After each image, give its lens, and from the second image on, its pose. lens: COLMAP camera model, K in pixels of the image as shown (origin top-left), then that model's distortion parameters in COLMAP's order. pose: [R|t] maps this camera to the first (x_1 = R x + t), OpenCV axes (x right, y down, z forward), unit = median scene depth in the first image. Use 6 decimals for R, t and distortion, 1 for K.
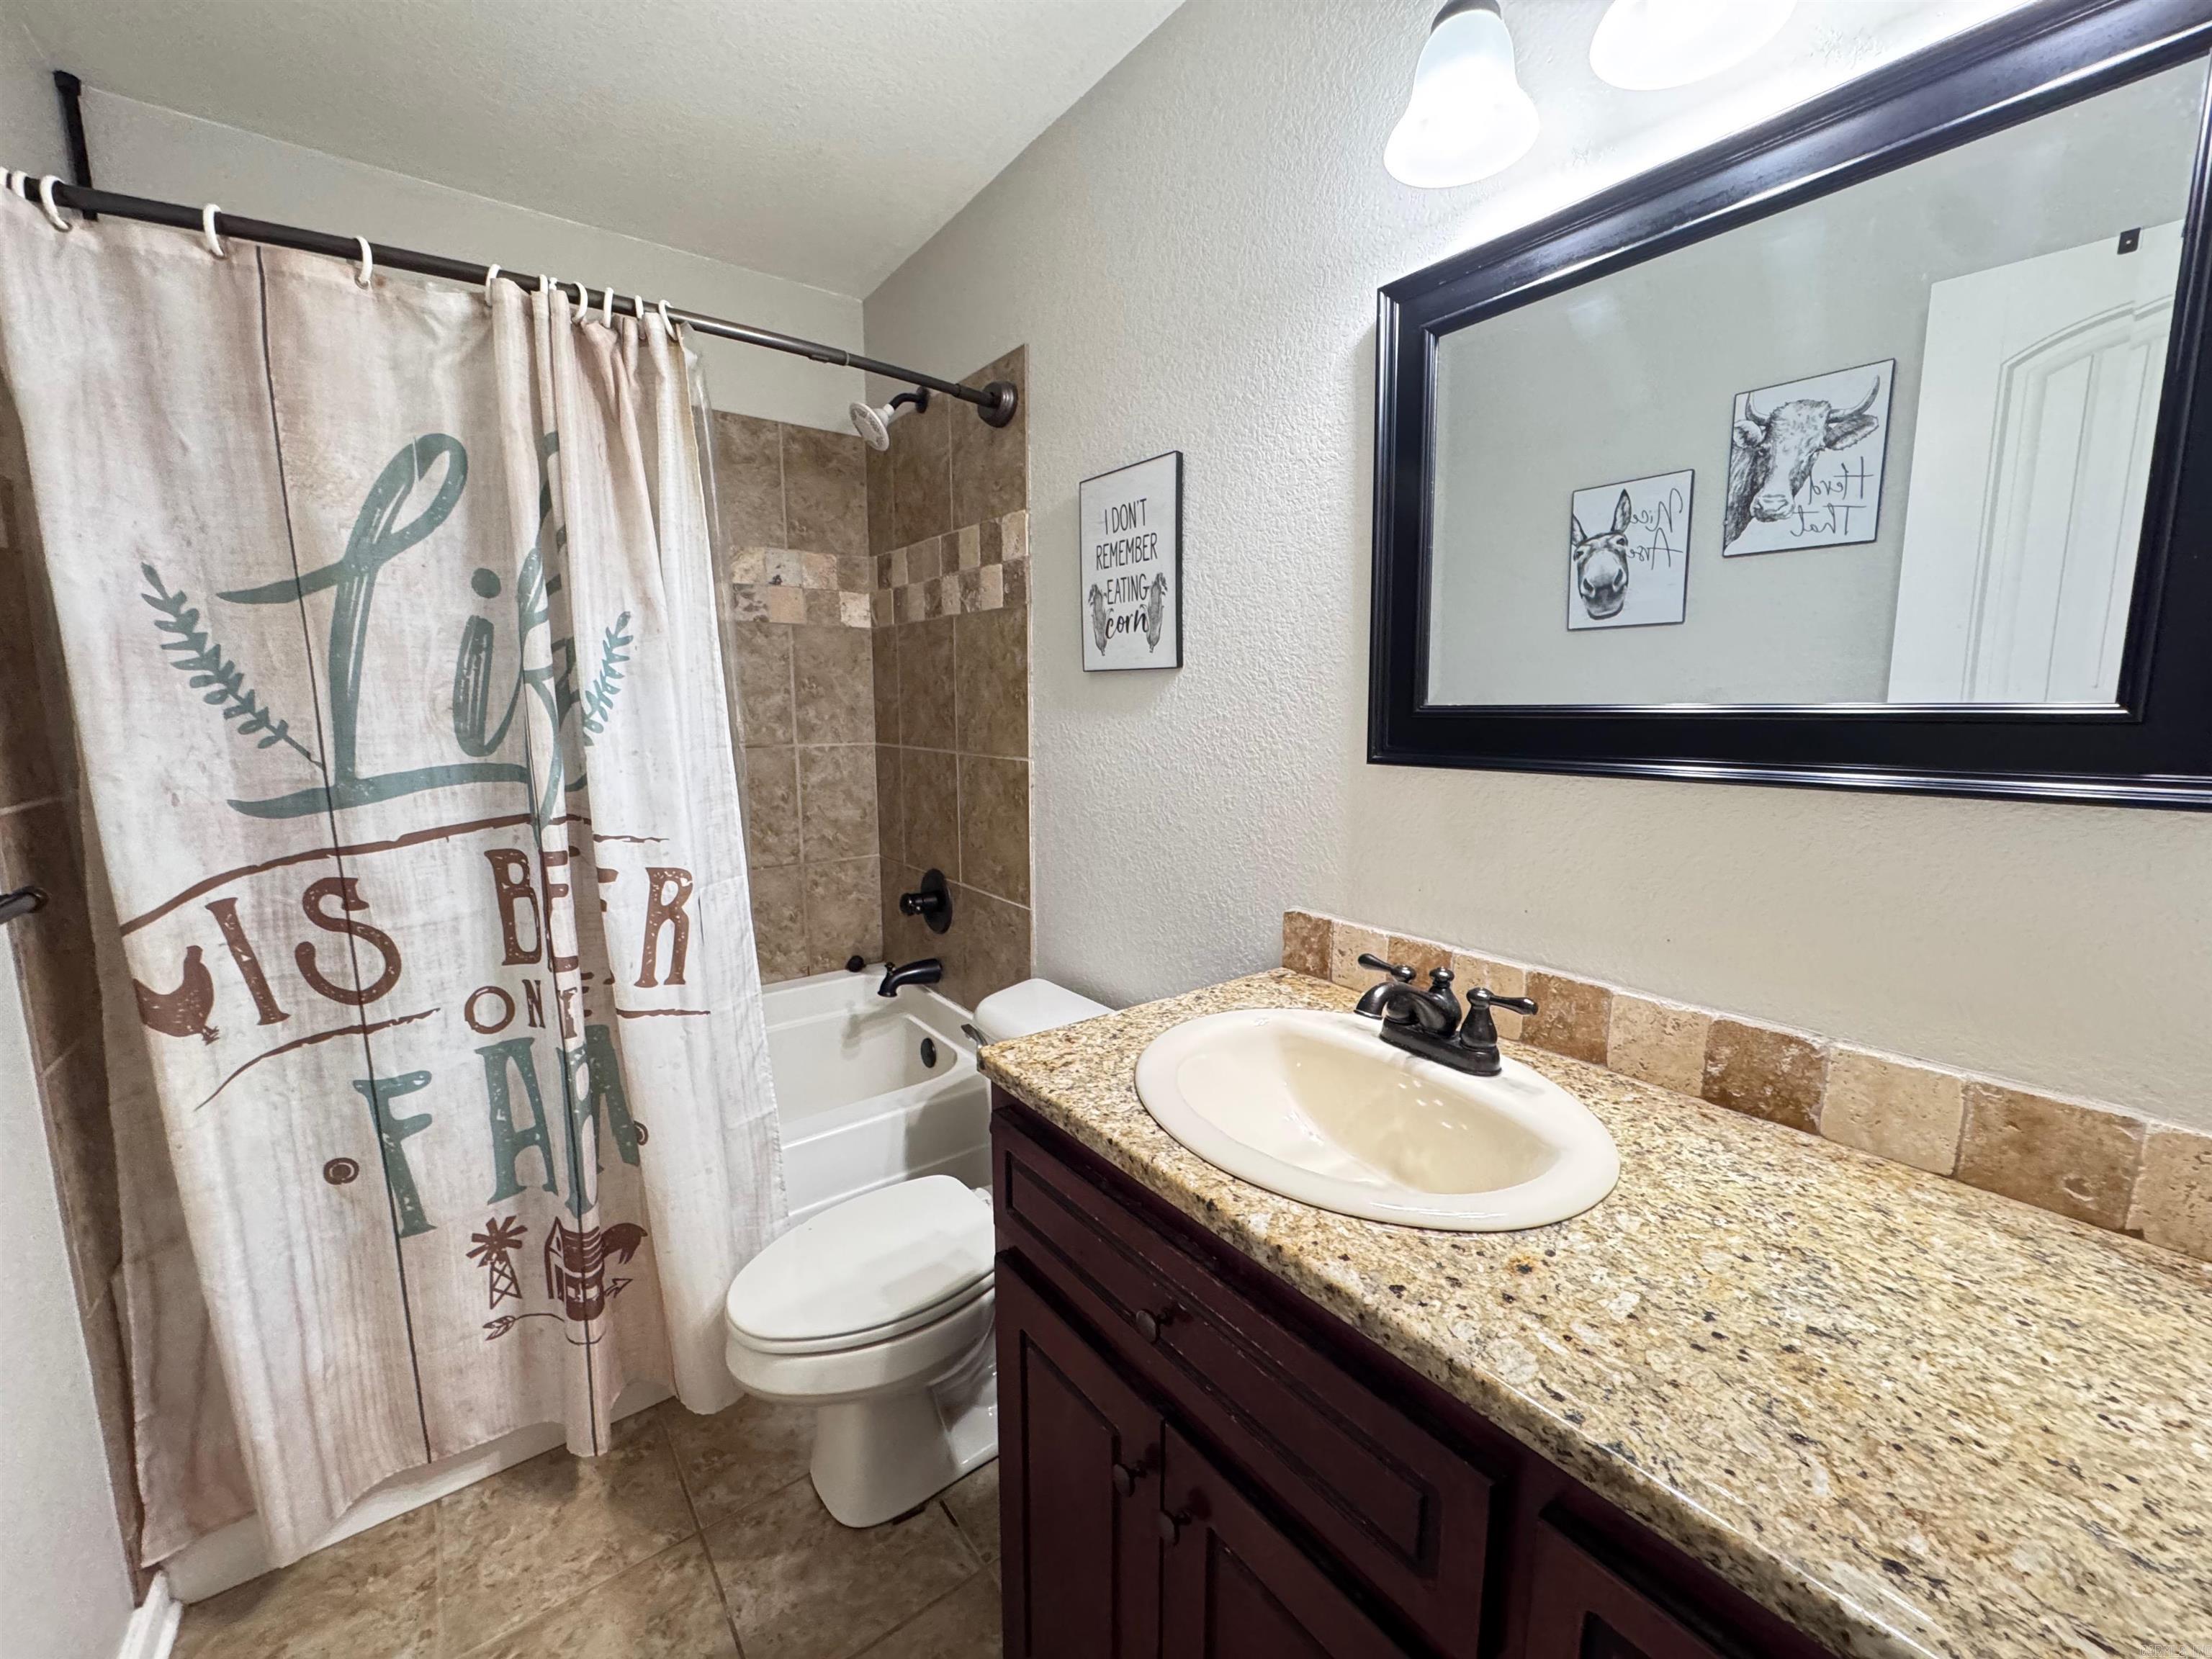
lens RADIAL K [[881.7, 0, 1106.0], [0, 881.7, 829.5], [0, 0, 1]] dist [-0.000890, 0.000057]
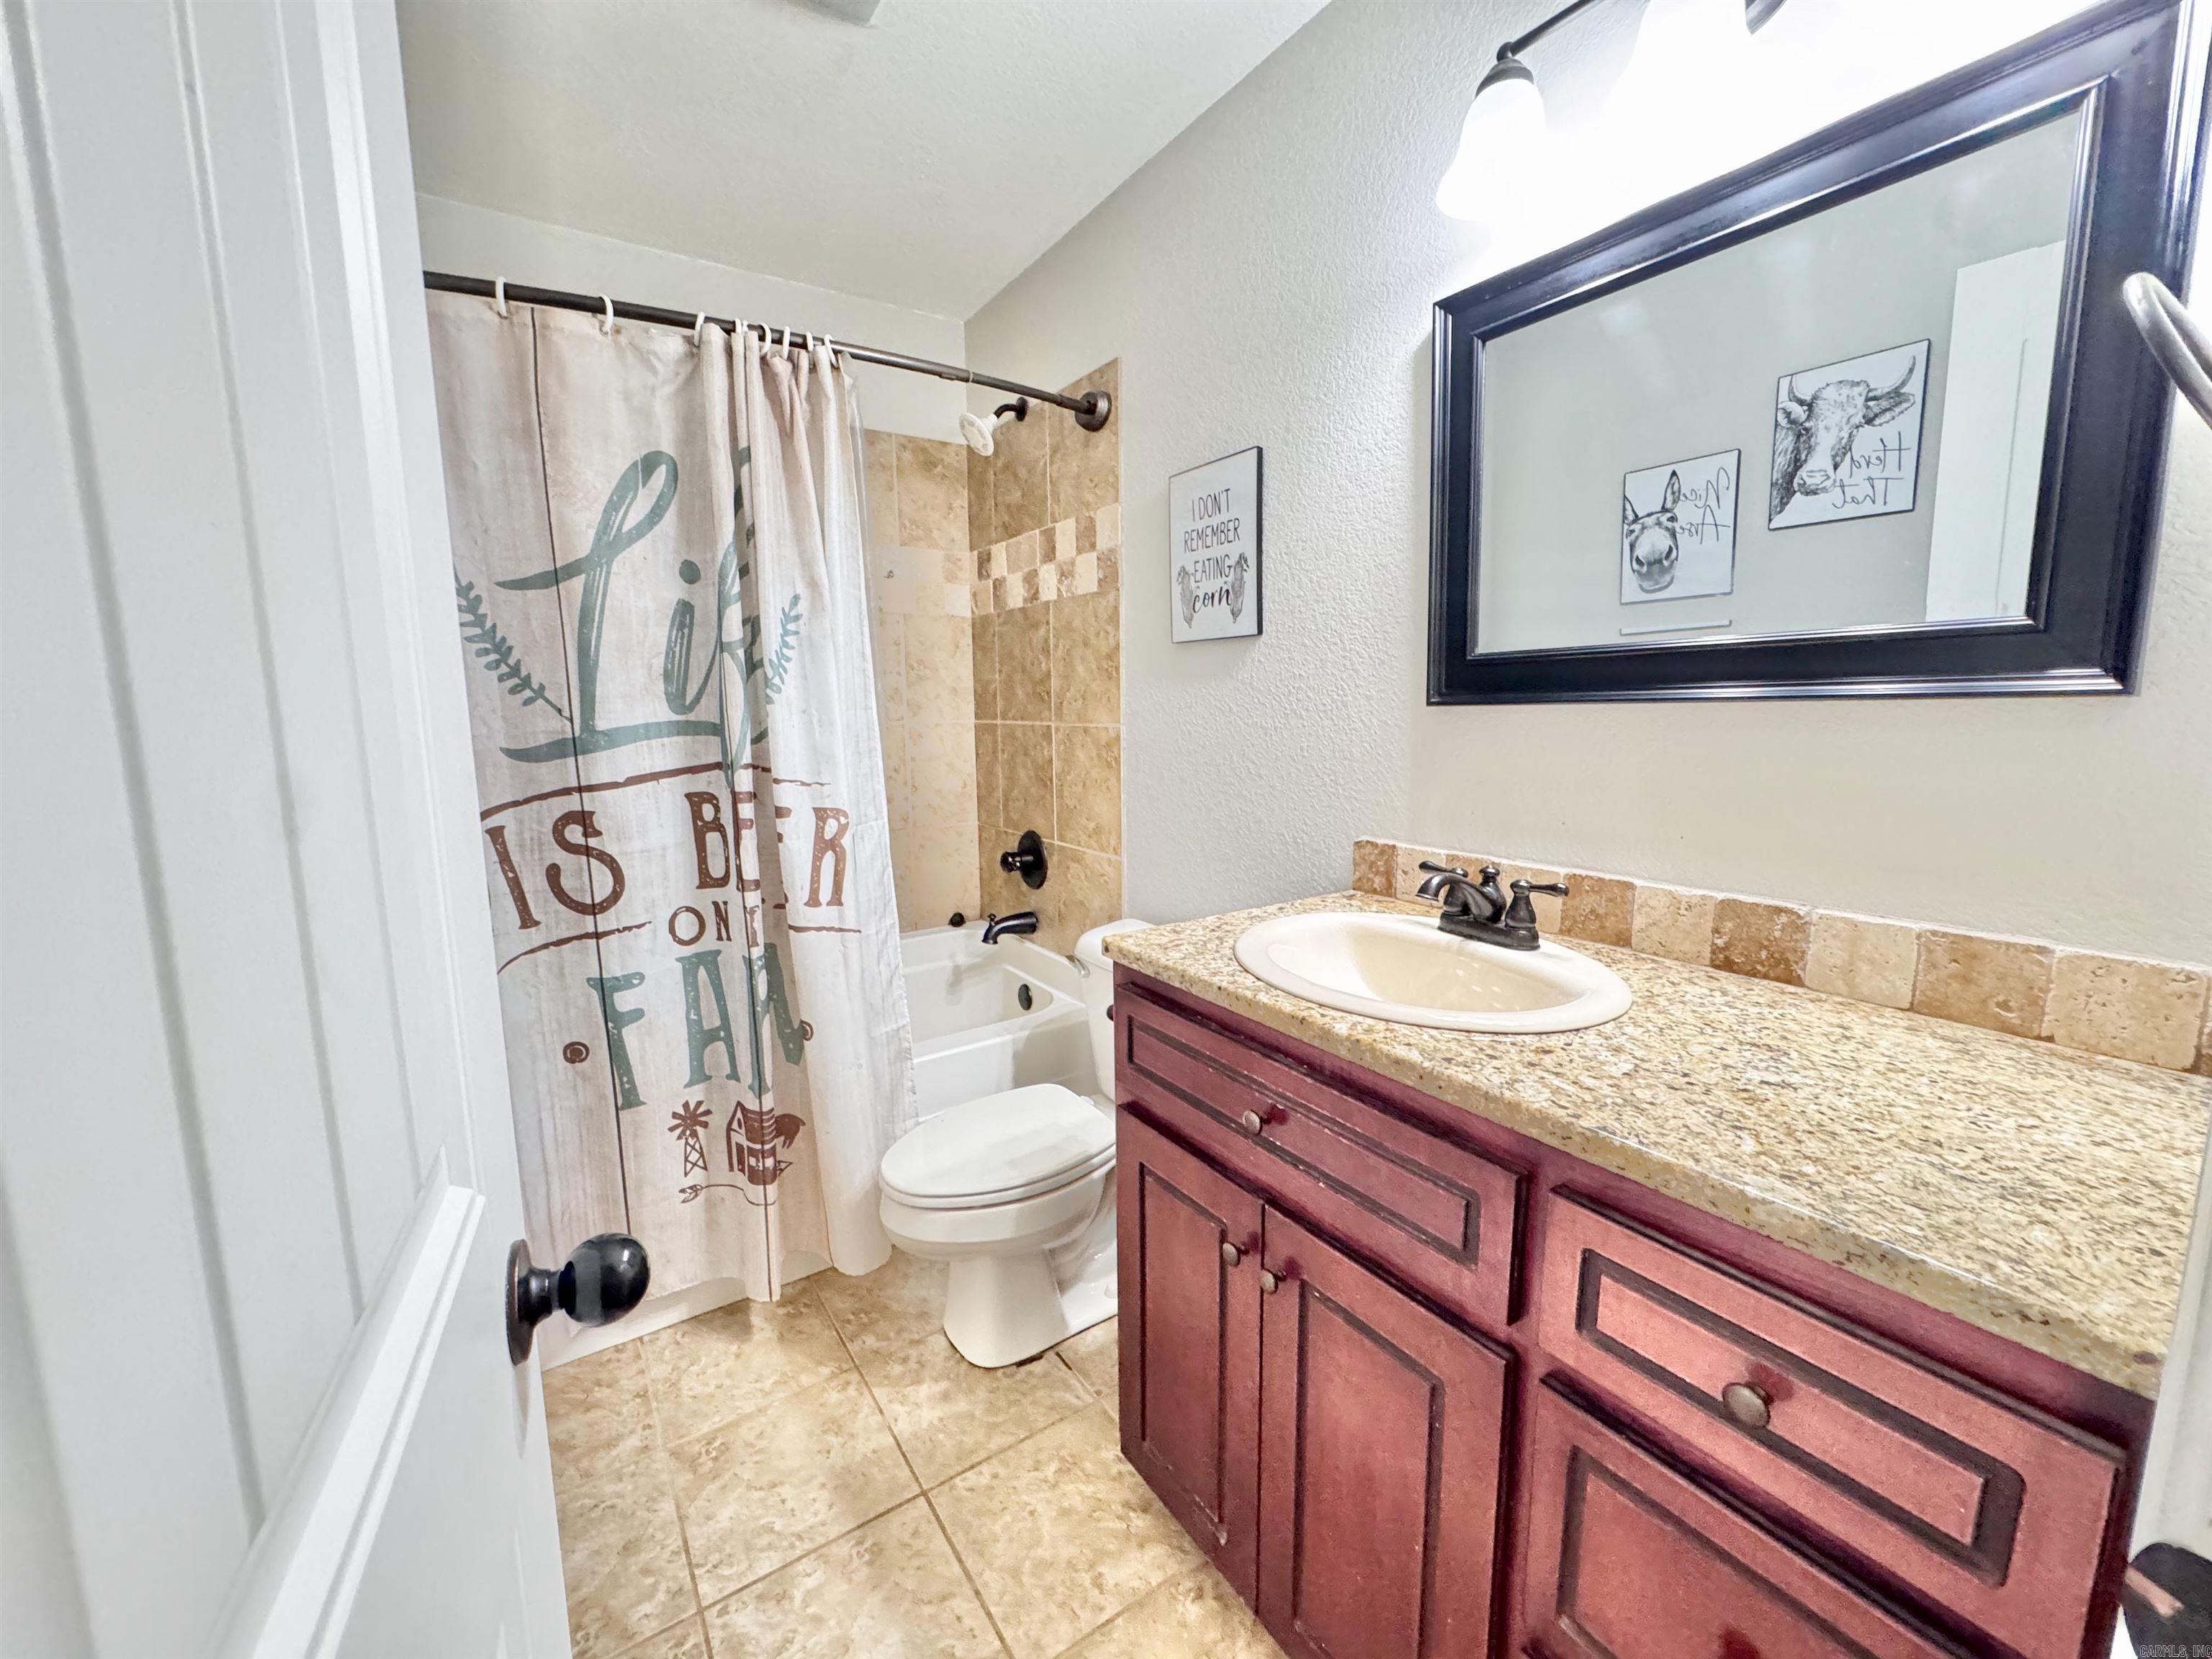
lens RADIAL K [[881.7, 0, 1106.0], [0, 881.7, 829.5], [0, 0, 1]] dist [-0.000890, 0.000057]
pose [[0.997841, -0.003730, -0.065565, -0.047266], [0.003560, 0.999990, -0.002706, 0.081303], [0.065574, 0.002467, 0.997845, -0.177333]]
